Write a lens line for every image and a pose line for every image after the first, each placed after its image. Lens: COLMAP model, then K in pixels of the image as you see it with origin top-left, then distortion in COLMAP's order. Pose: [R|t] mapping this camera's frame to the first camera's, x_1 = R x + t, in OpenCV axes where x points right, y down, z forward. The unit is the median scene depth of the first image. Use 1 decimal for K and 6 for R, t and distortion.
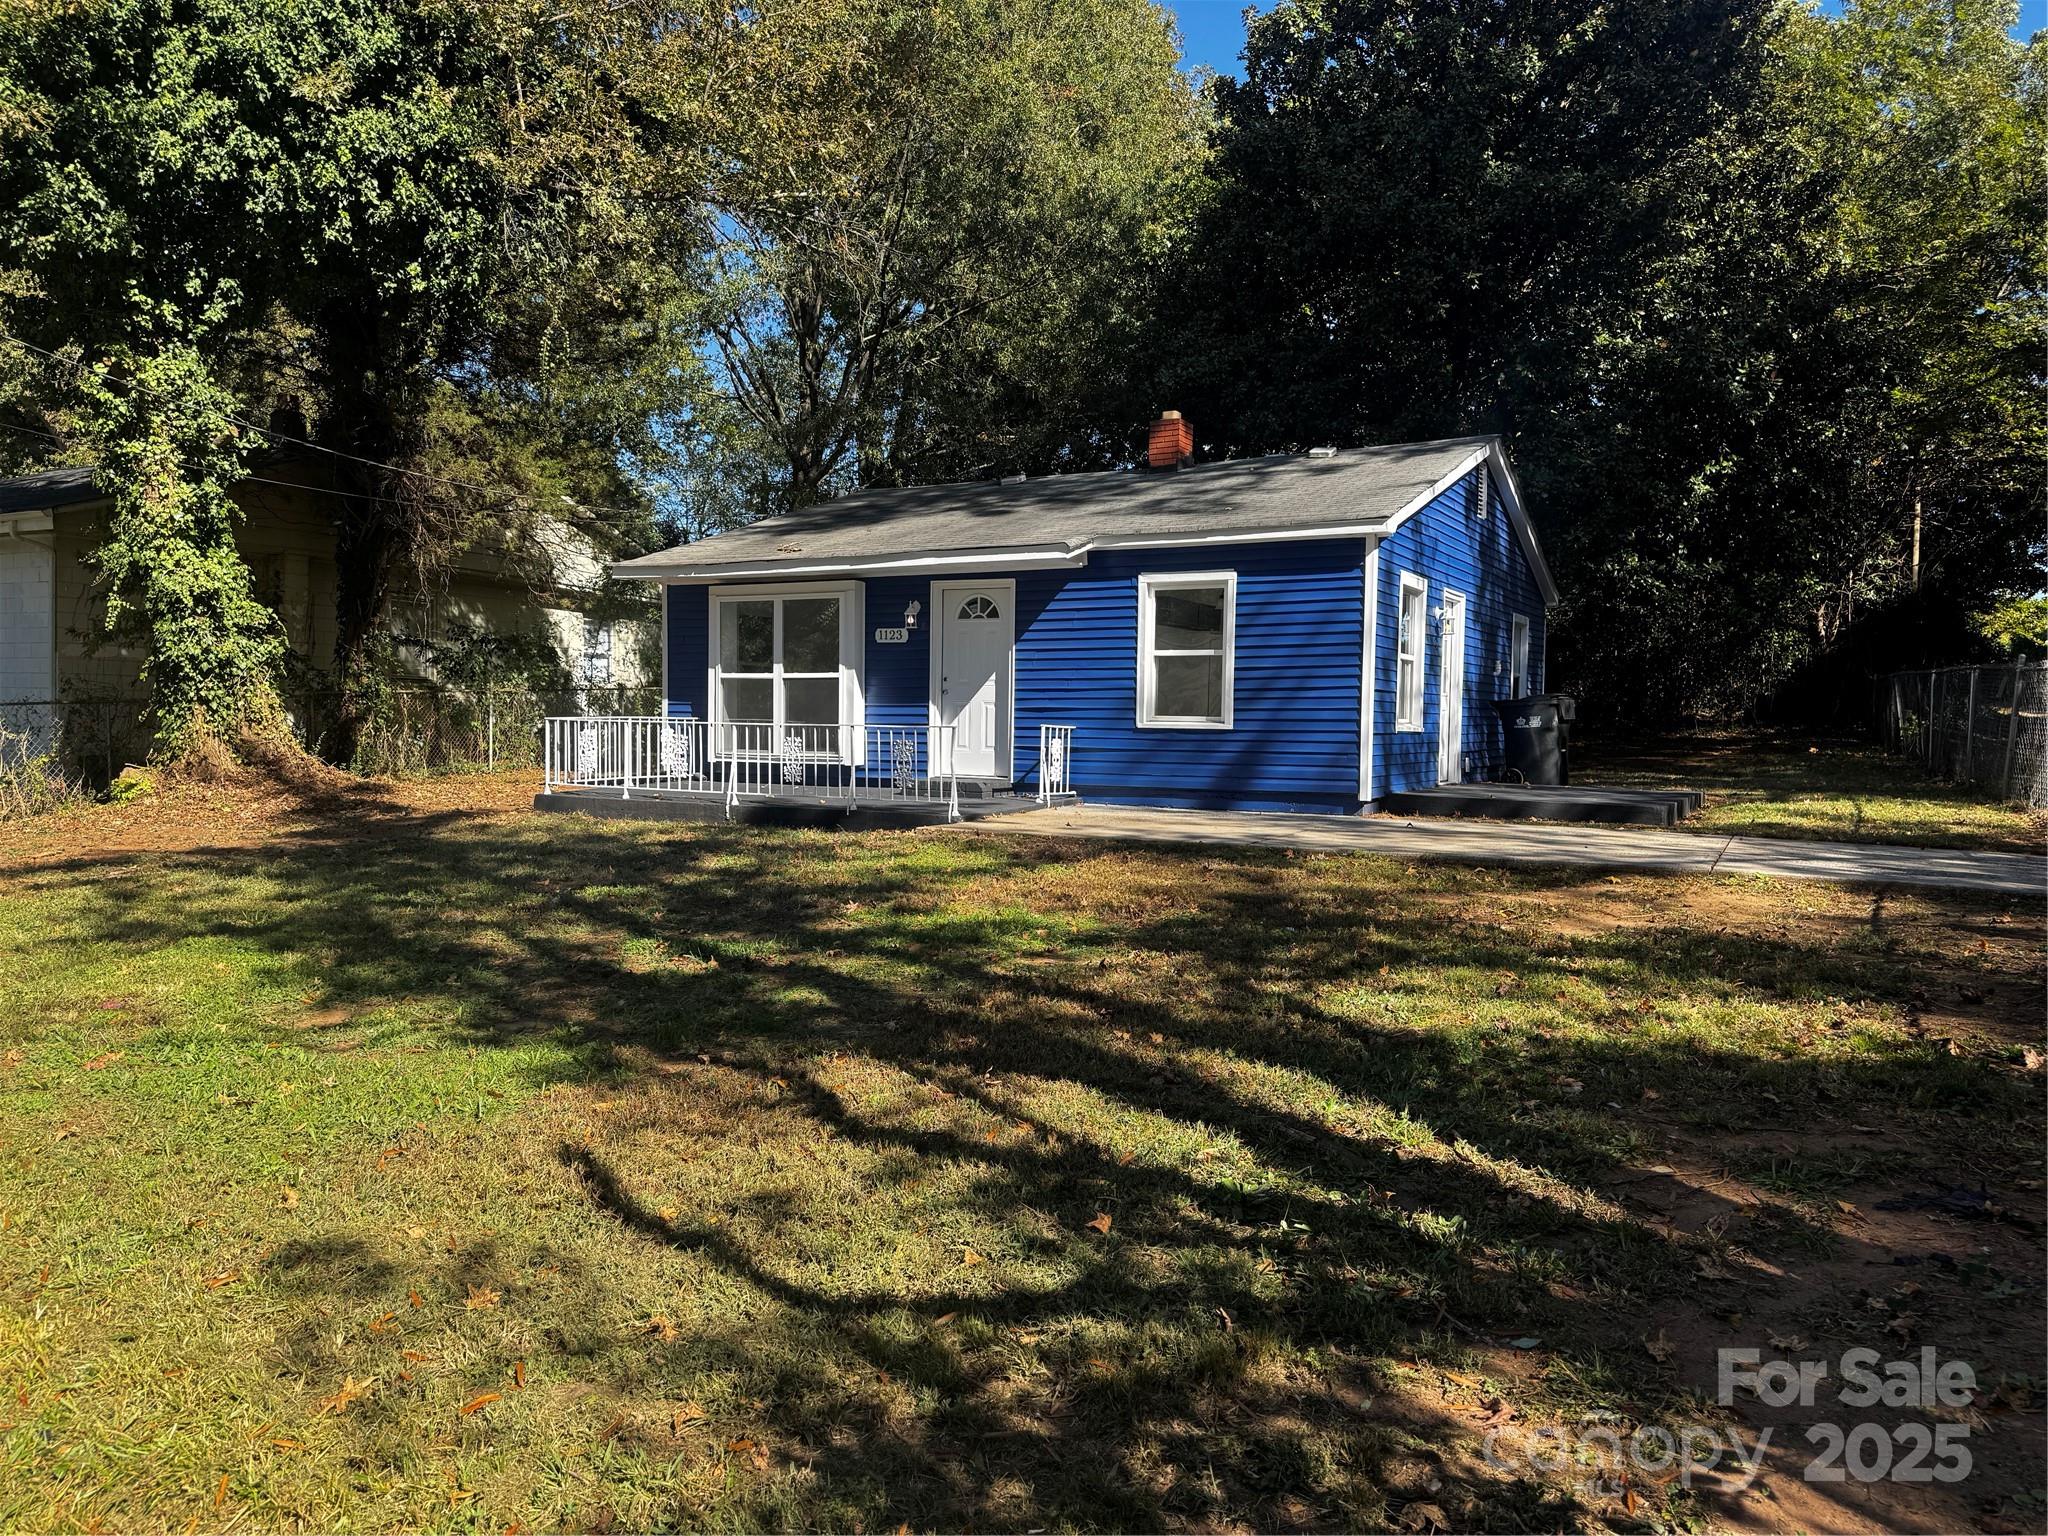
lens RADIAL K [[1432.0, 0, 1015.1], [0, 1432.0, 768.2], [0, 0, 1]] dist [0.084900, -0.093344]
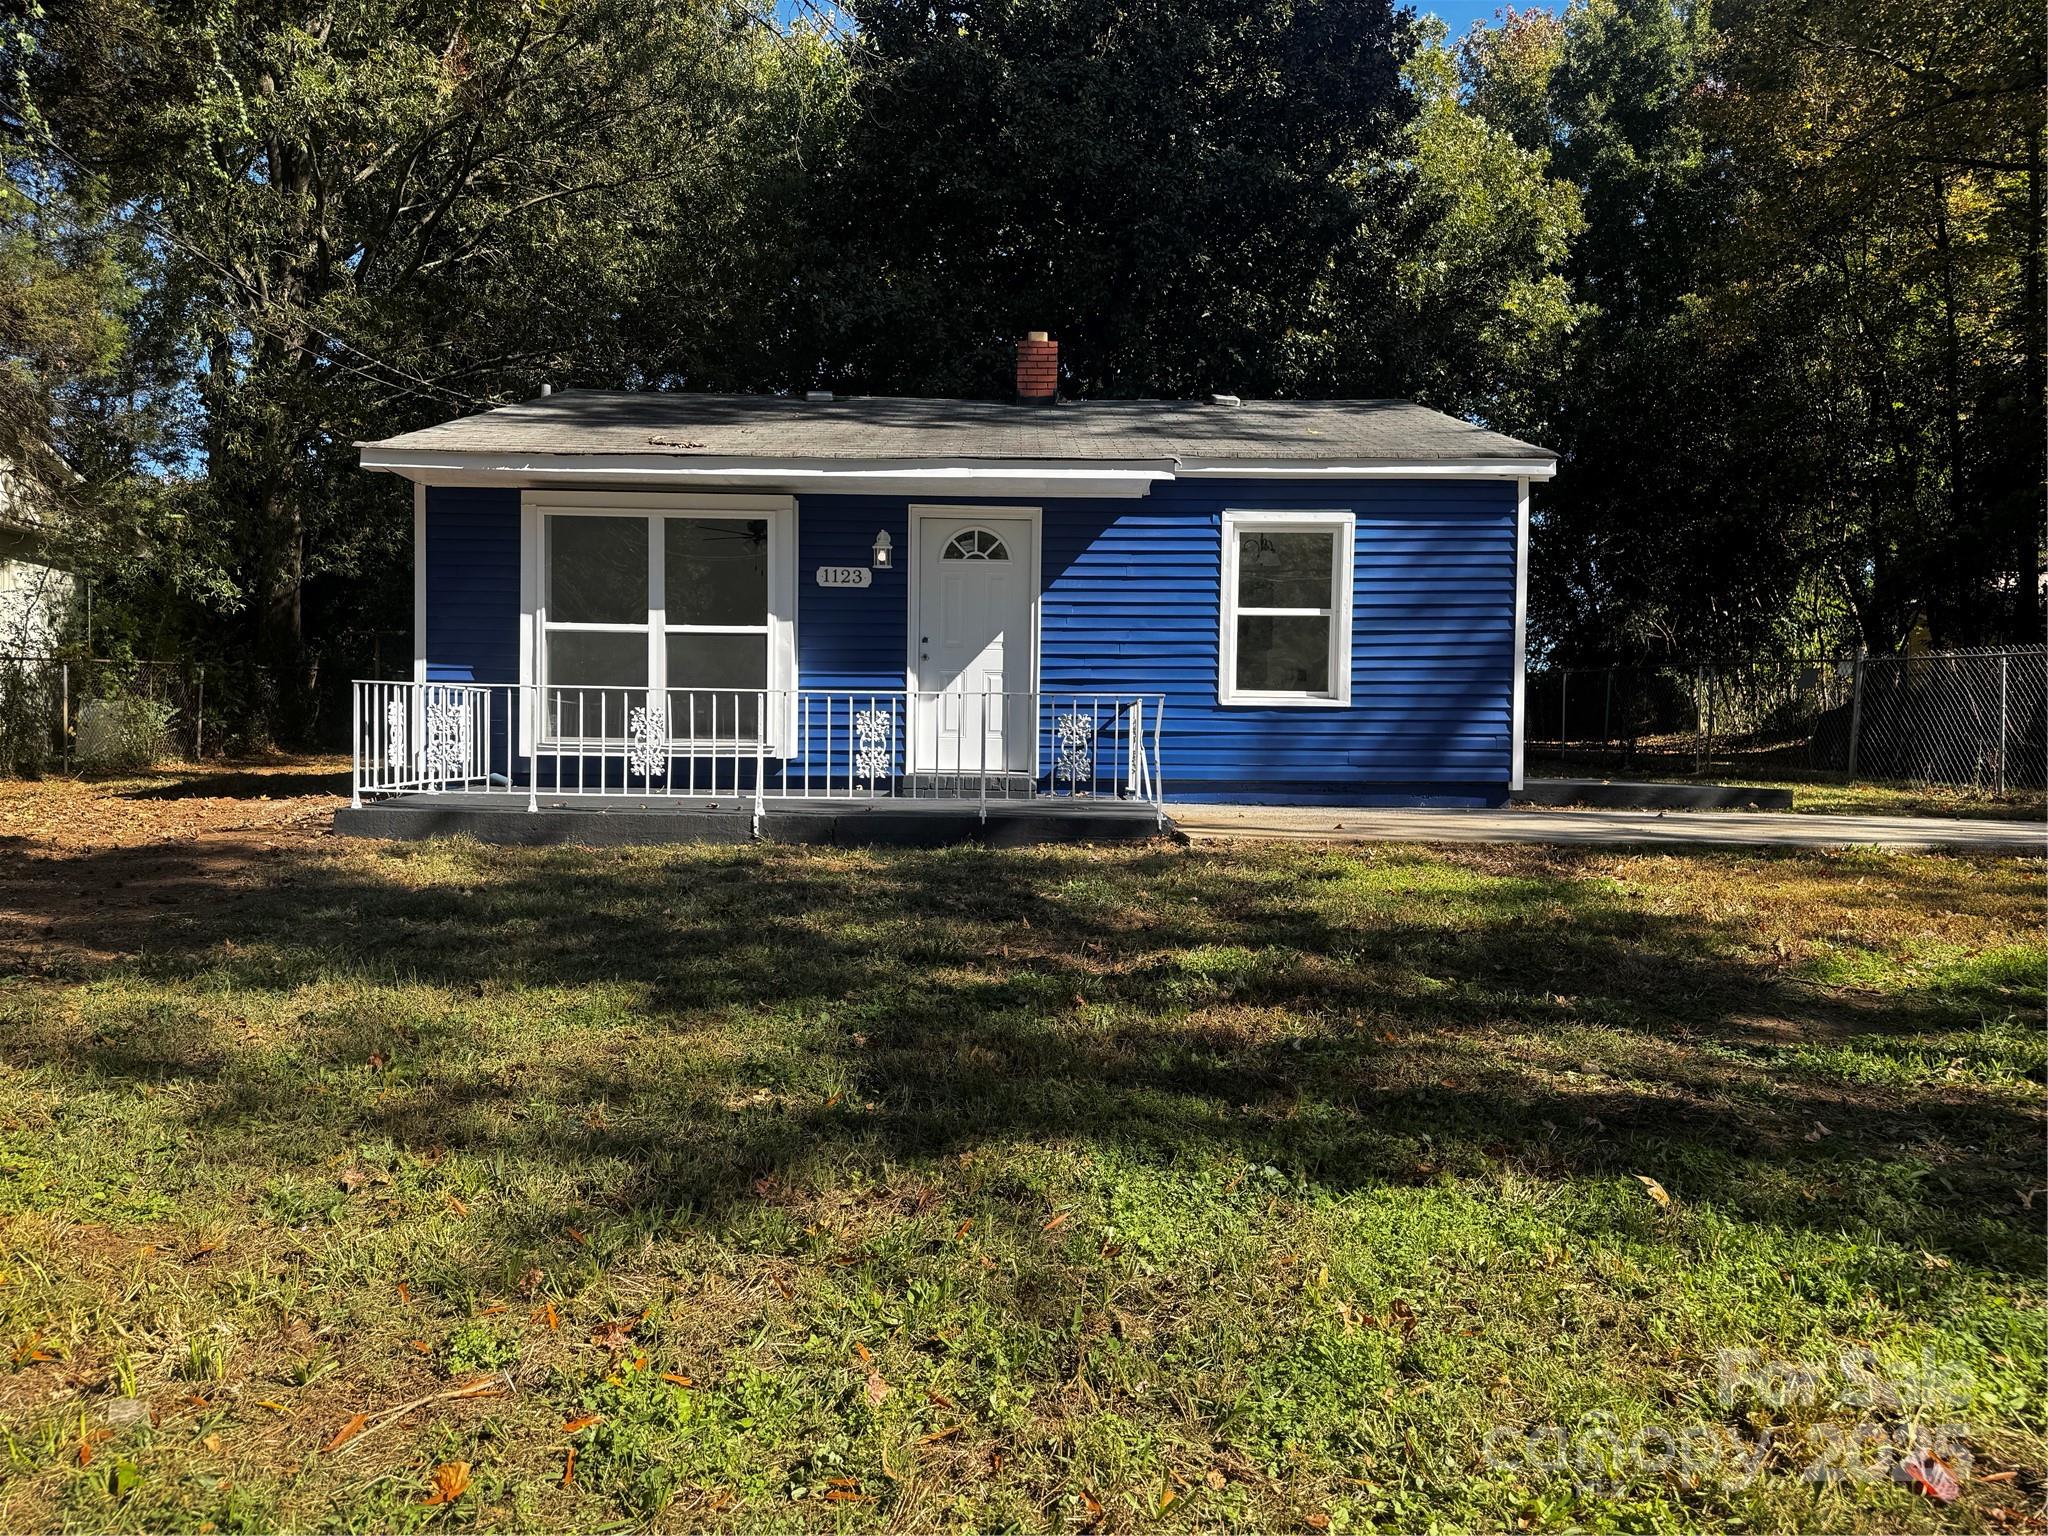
lens RADIAL K [[1432.0, 0, 1026.2], [0, 1432.0, 772.5], [0, 0, 1]] dist [0.084900, -0.093344]
pose [[0.878652, -0.011464, 0.477325, -0.356625], [0.012781, 0.999918, 0.000489, 0.006653], [-0.477292, 0.005671, 0.878727, 0.327967]]
